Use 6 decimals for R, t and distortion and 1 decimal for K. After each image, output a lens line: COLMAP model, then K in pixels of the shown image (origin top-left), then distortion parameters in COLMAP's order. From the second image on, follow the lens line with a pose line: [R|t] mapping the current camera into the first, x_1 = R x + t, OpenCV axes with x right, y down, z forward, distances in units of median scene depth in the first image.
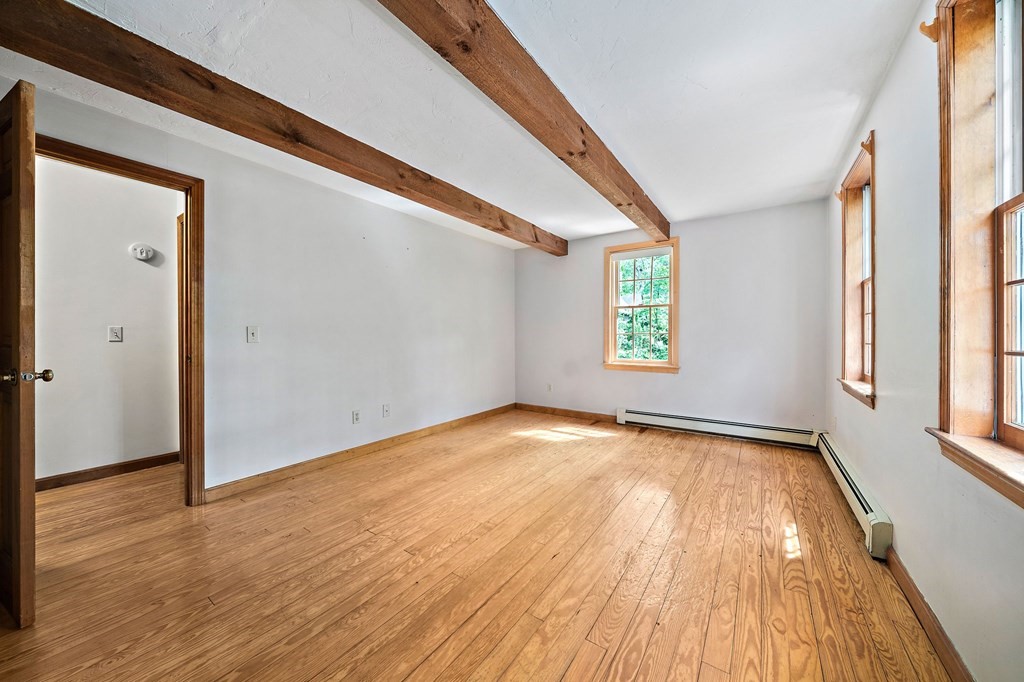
lens RADIAL K [[362.1, 0, 514.0], [0, 362.1, 342.9], [0, 0, 1]] dist [-0.002654, -0.000126]
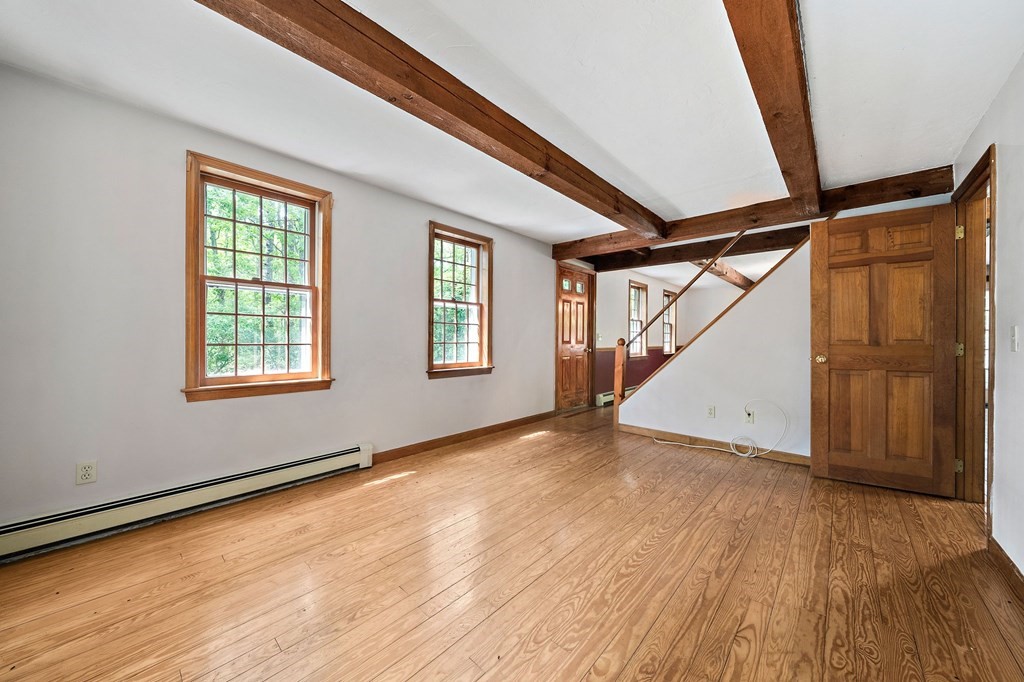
lens RADIAL K [[362.1, 0, 514.0], [0, 362.1, 342.9], [0, 0, 1]] dist [-0.002654, -0.000126]
pose [[-0.991392, -0.007679, 0.130698, 0.081995], [-0.004152, 0.999620, 0.027237, -0.036341], [-0.130858, 0.026460, -0.991048, 2.089358]]
